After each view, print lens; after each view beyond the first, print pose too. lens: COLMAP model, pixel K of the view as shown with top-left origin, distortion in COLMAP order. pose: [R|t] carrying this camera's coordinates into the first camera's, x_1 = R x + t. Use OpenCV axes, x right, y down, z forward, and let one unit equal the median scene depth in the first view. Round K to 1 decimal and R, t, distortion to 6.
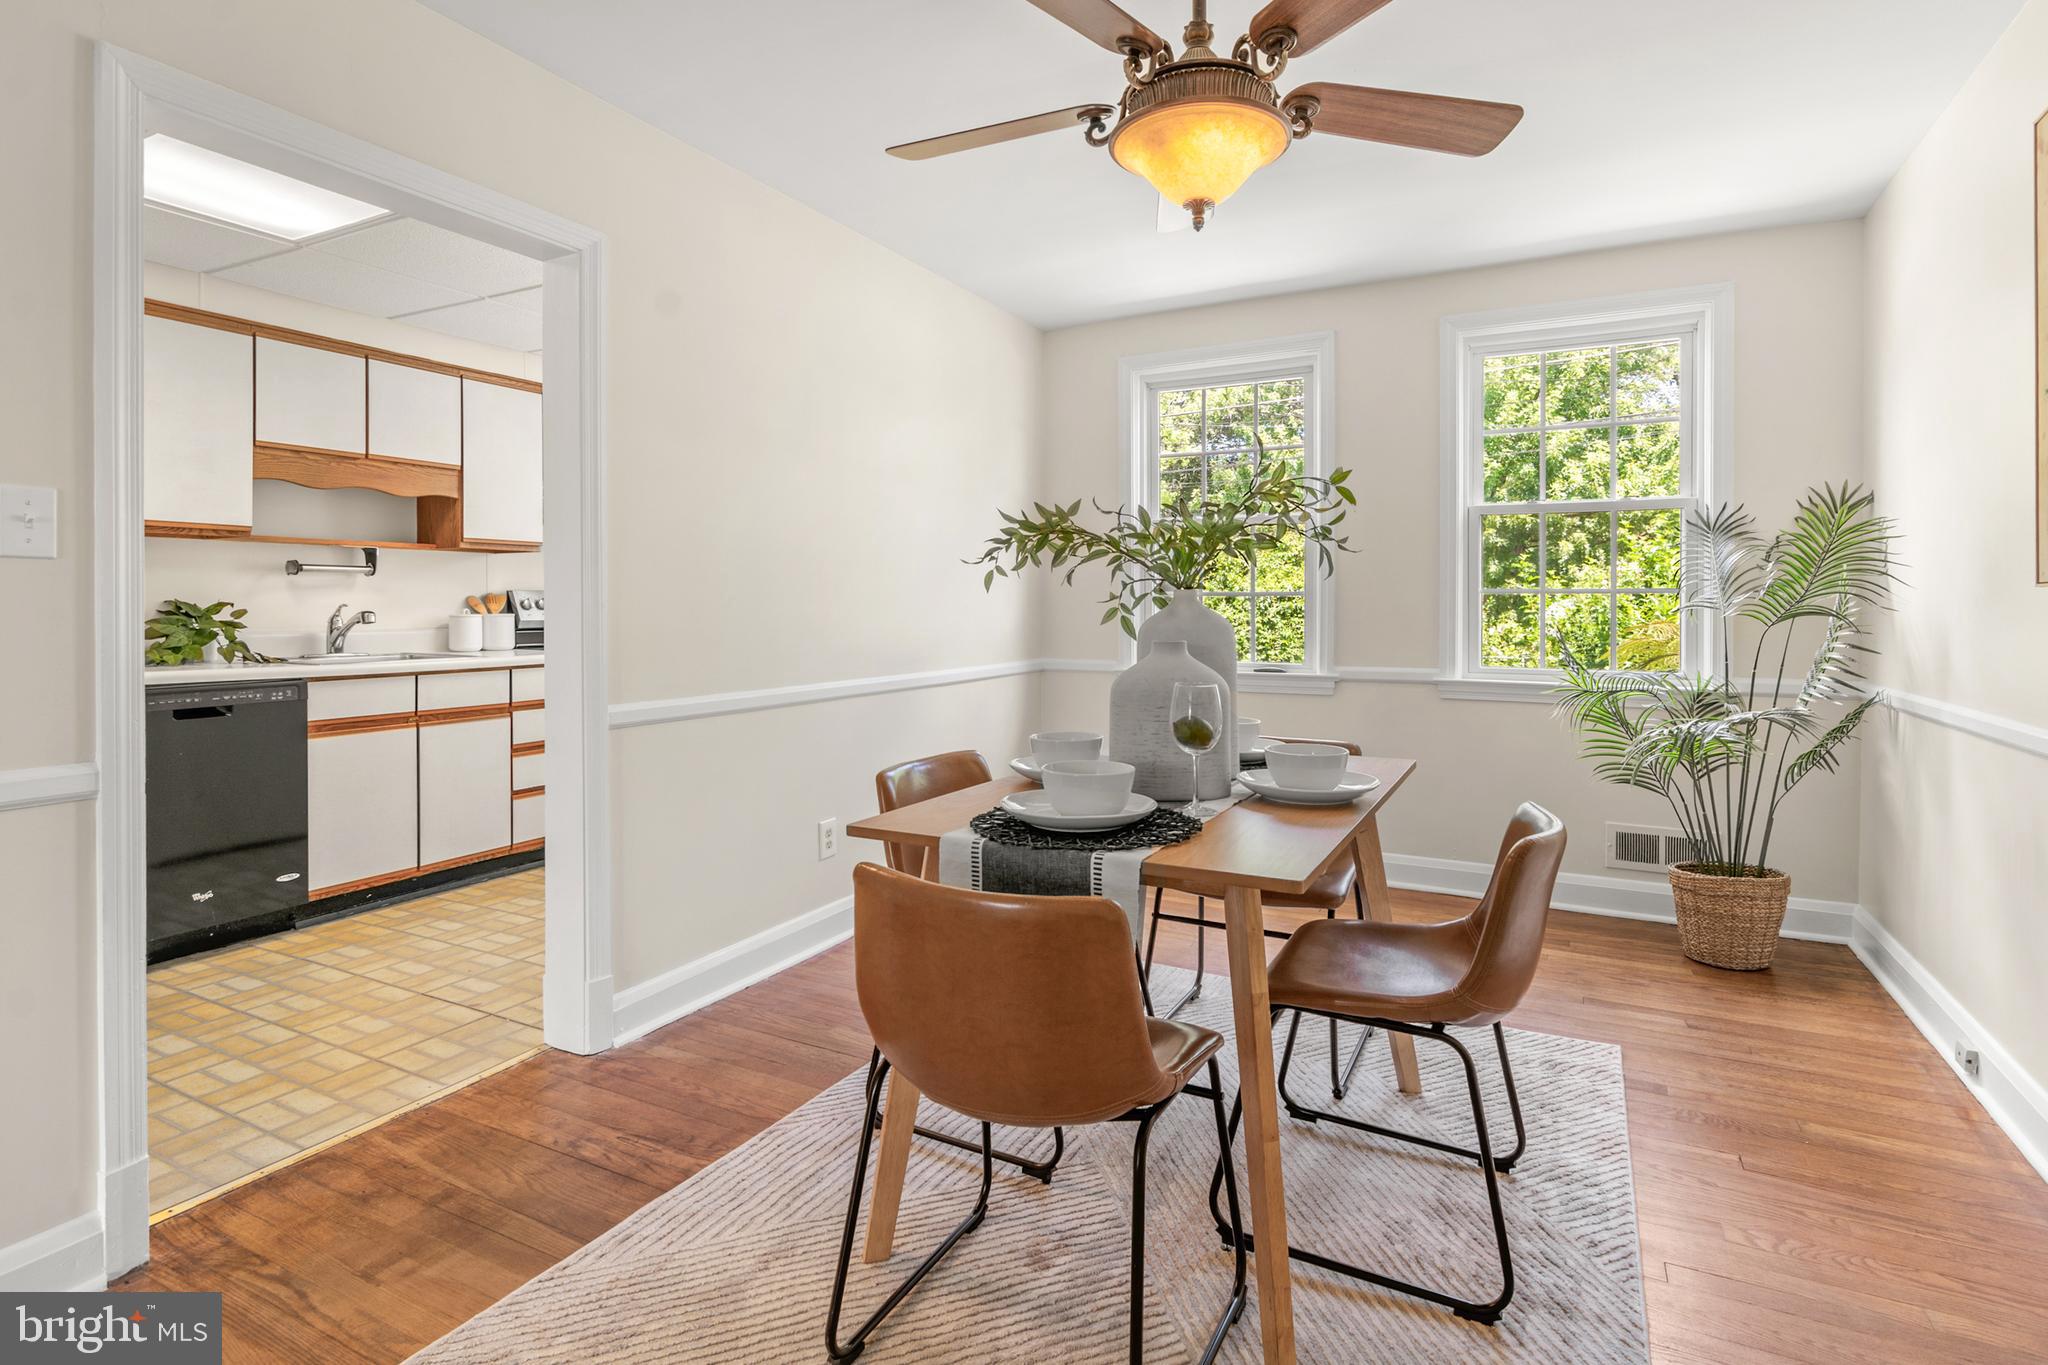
lens RADIAL K [[1003.7, 0, 1025.8], [0, 1003.7, 609.0], [0, 0, 1]] dist [0.001998, -0.007185]
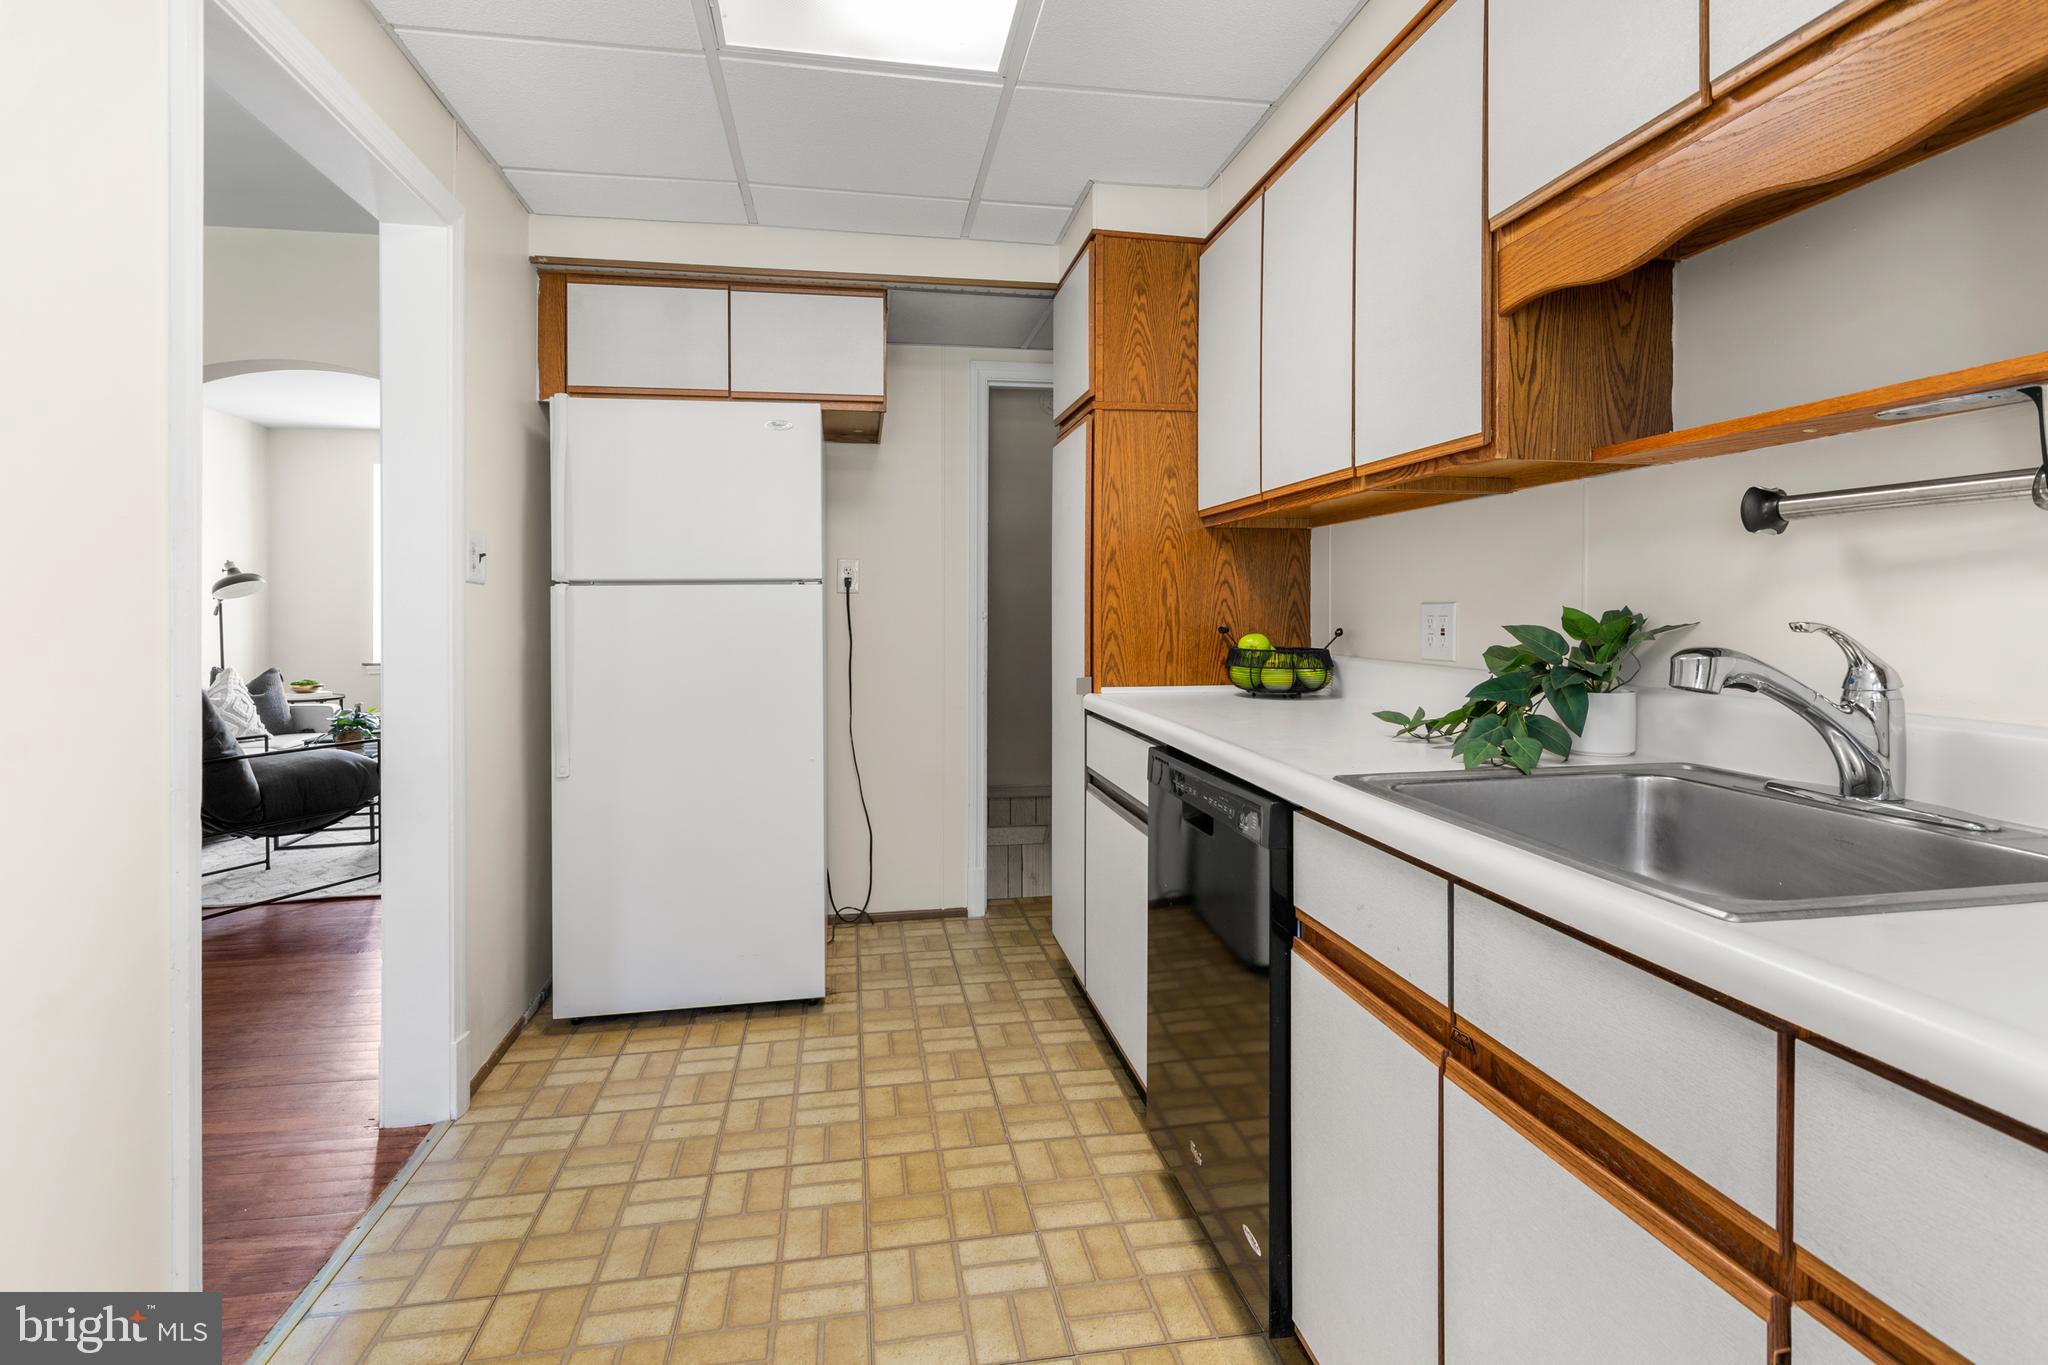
lens RADIAL K [[1003.7, 0, 1022.1], [0, 1003.7, 618.6], [0, 0, 1]] dist [0.001998, -0.007185]
pose [[-0.796274, 0.004276, -0.604921, -0.379123], [-0.003142, 0.999932, 0.011205, -0.010405], [0.604928, 0.010823, -0.796206, 1.257785]]
